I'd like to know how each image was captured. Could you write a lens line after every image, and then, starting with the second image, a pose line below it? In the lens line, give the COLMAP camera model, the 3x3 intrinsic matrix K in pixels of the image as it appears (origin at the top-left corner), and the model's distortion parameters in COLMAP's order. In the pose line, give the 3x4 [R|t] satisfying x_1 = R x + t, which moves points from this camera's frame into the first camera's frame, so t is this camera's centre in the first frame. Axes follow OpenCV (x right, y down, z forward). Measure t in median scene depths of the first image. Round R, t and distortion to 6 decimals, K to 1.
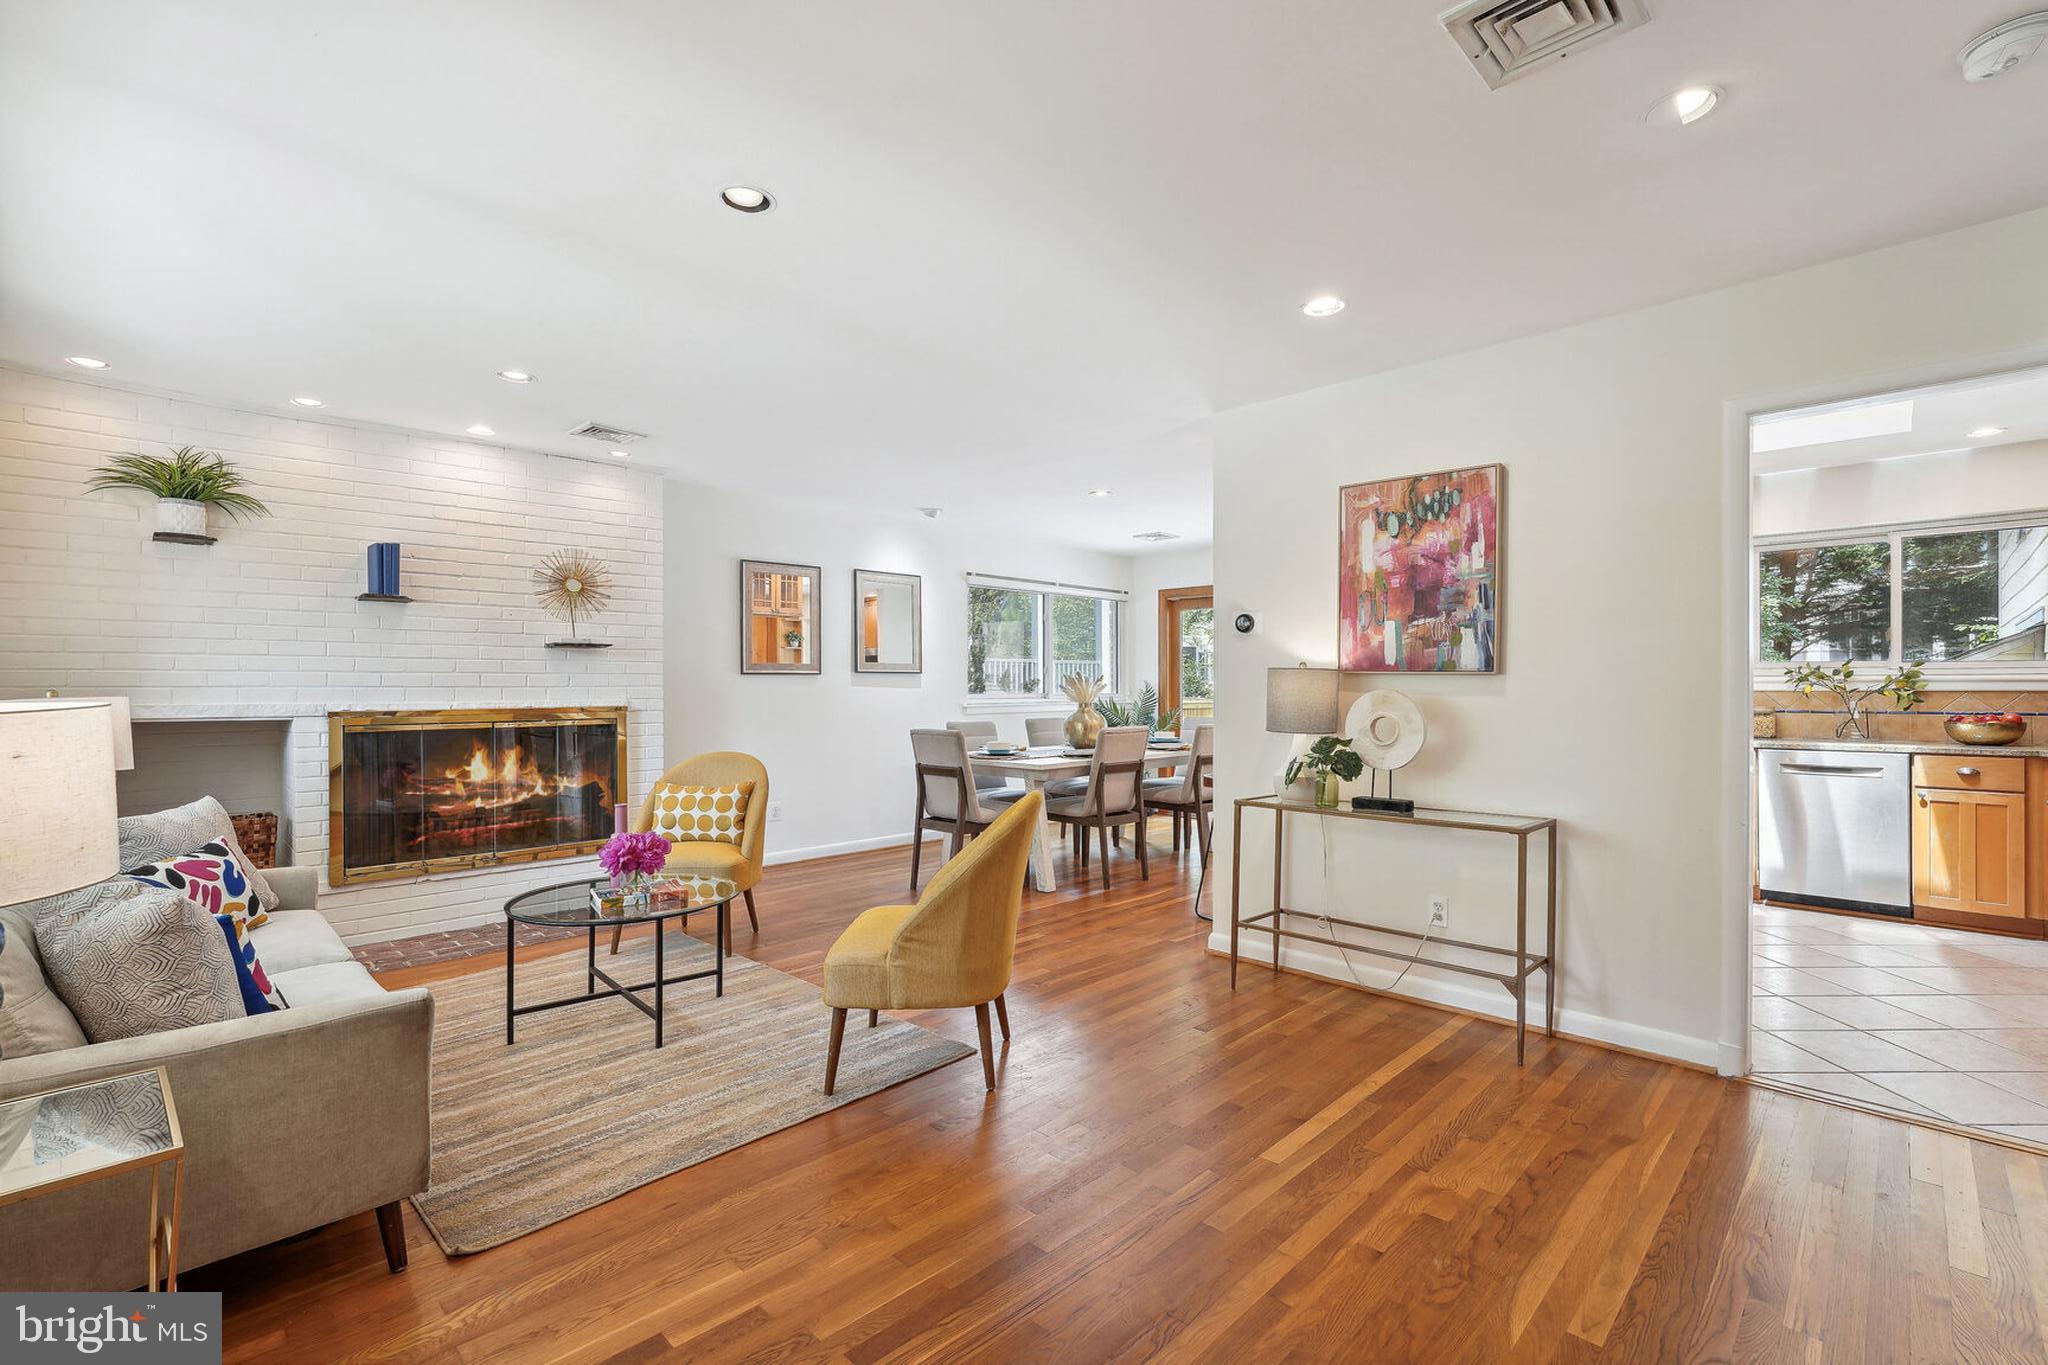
lens RADIAL K [[910.8, 0, 1022.4], [0, 910.8, 686.7], [0, 0, 1]] dist [-0.015795, 0.007503]
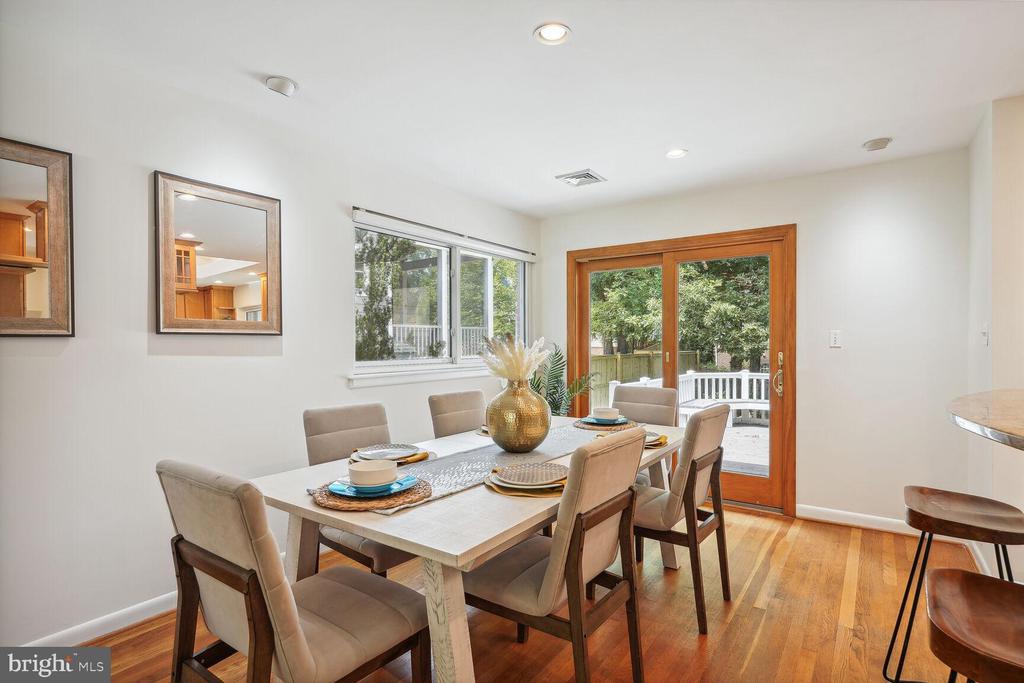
lens RADIAL K [[509.3, 0, 521.7], [0, 509.3, 348.2], [0, 0, 1]] dist [-0.008512, 0.005687]
pose [[0.985097, -0.004142, 0.171950, 0.012717], [0.002870, 0.999967, 0.007647, -0.013183], [-0.171976, -0.007039, 0.985076, 1.043801]]
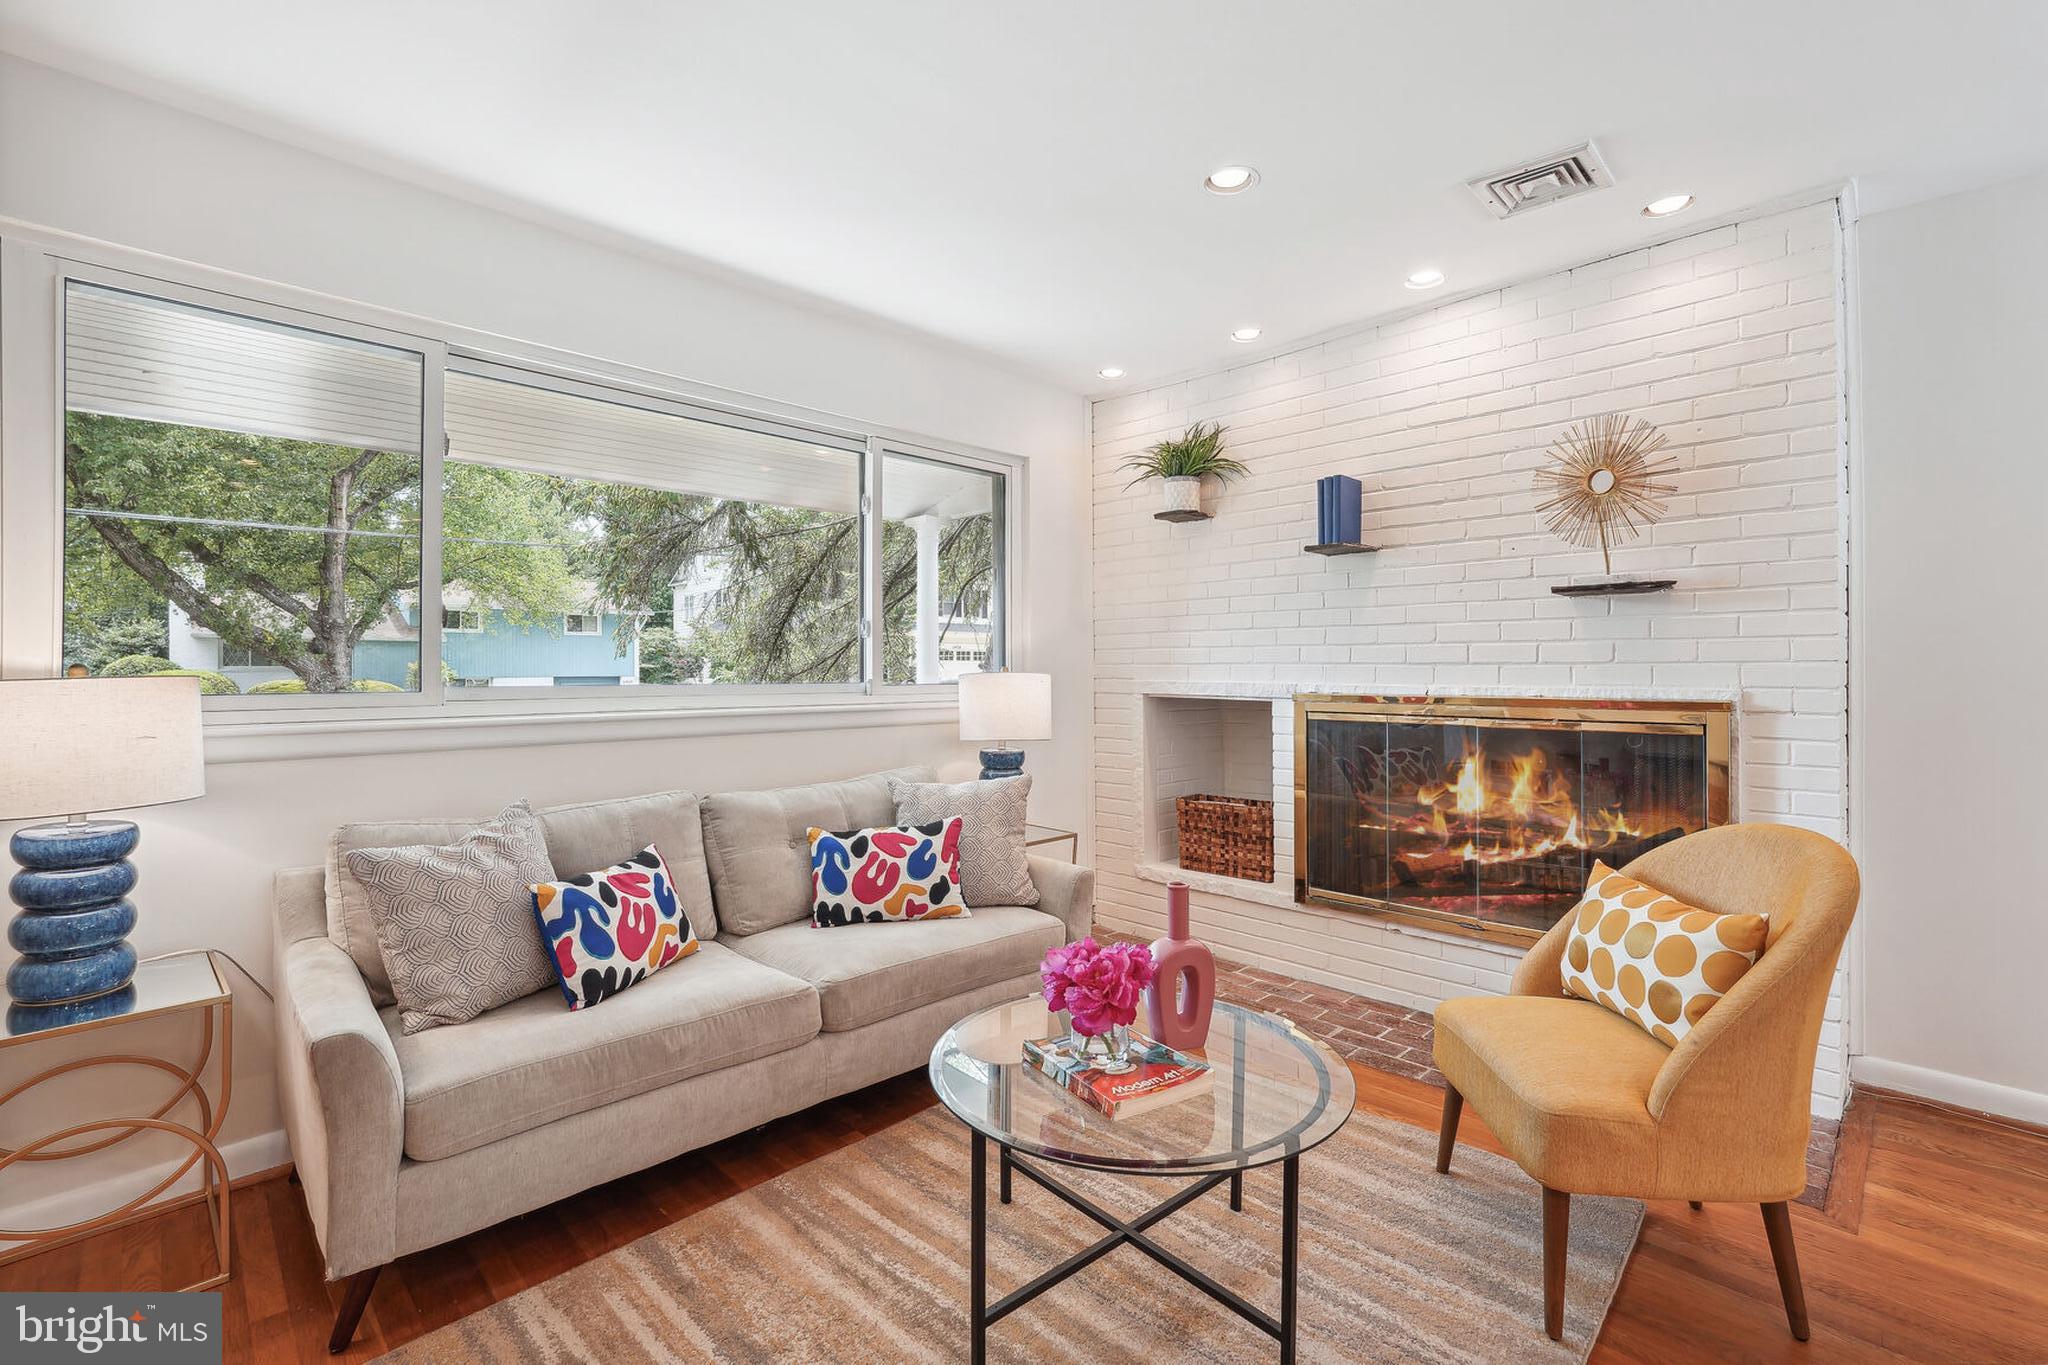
lens RADIAL K [[910.8, 0, 1024.4], [0, 910.8, 667.9], [0, 0, 1]] dist [-0.015795, 0.007503]
pose [[0.003057, 0.002159, -0.999993, 0.077160], [-0.000988, 0.999997, 0.002156, 0.002431], [0.999995, 0.000982, 0.003059, 0.808797]]
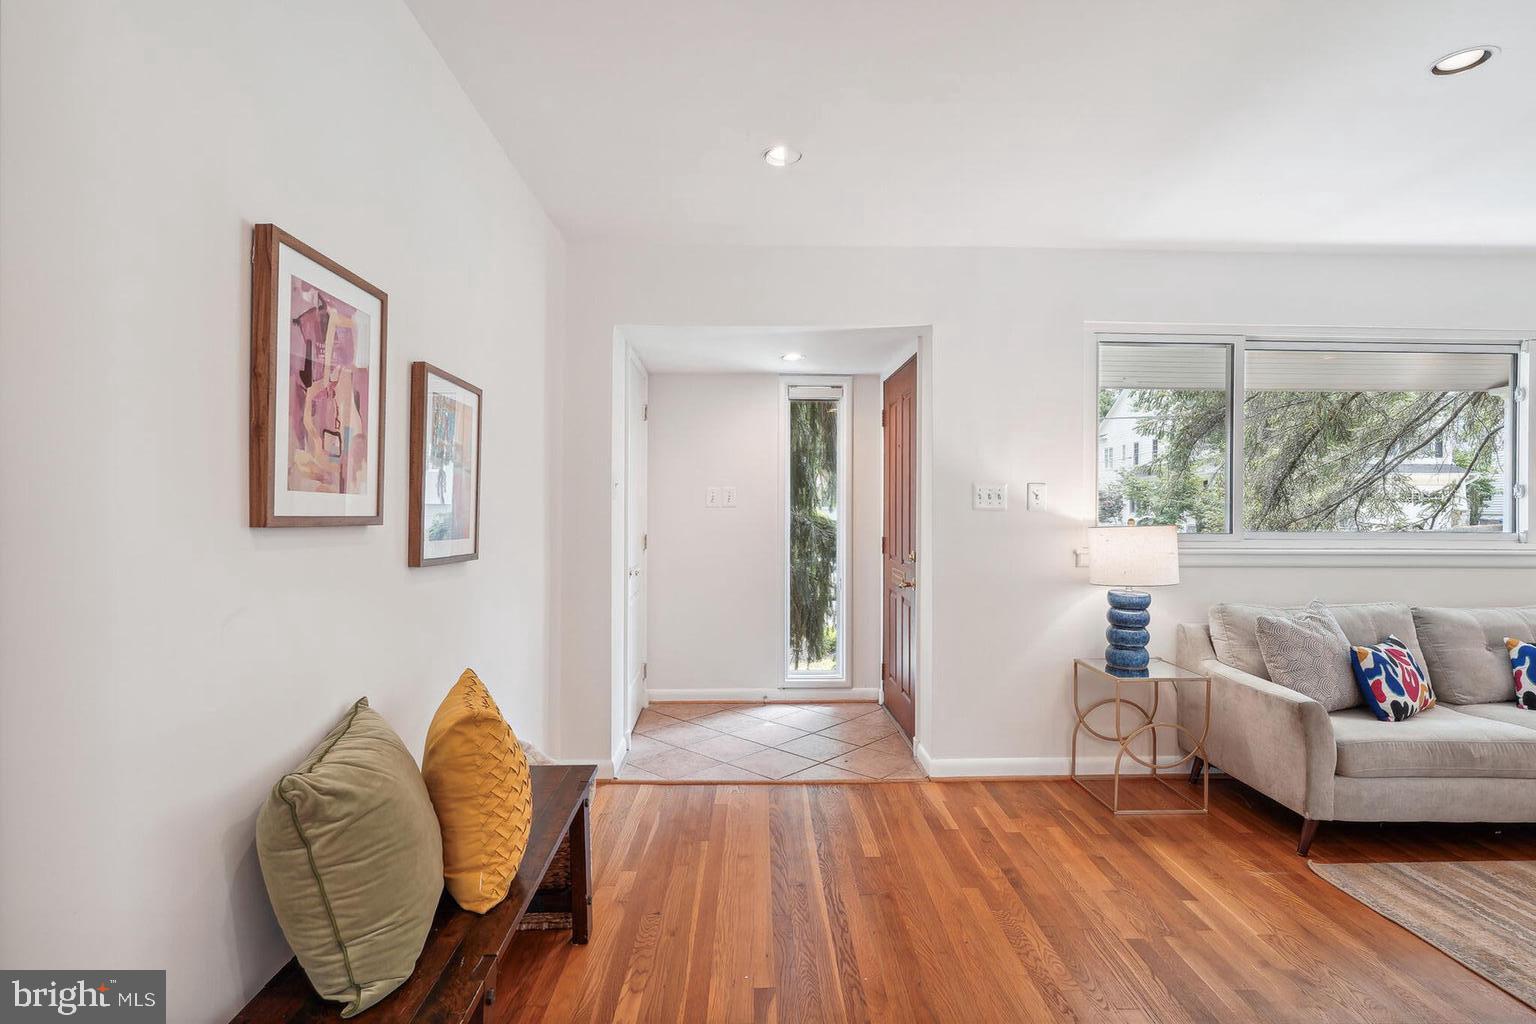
lens RADIAL K [[763.9, 0, 769.2], [0, 763.9, 505.8], [0, 0, 1]] dist [-0.008512, 0.005687]
pose [[-0.681373, -0.002013, -0.731934, 0.535119], [-0.005129, 0.999985, 0.002025, -0.013011], [0.731919, 0.005134, -0.681373, 0.614341]]
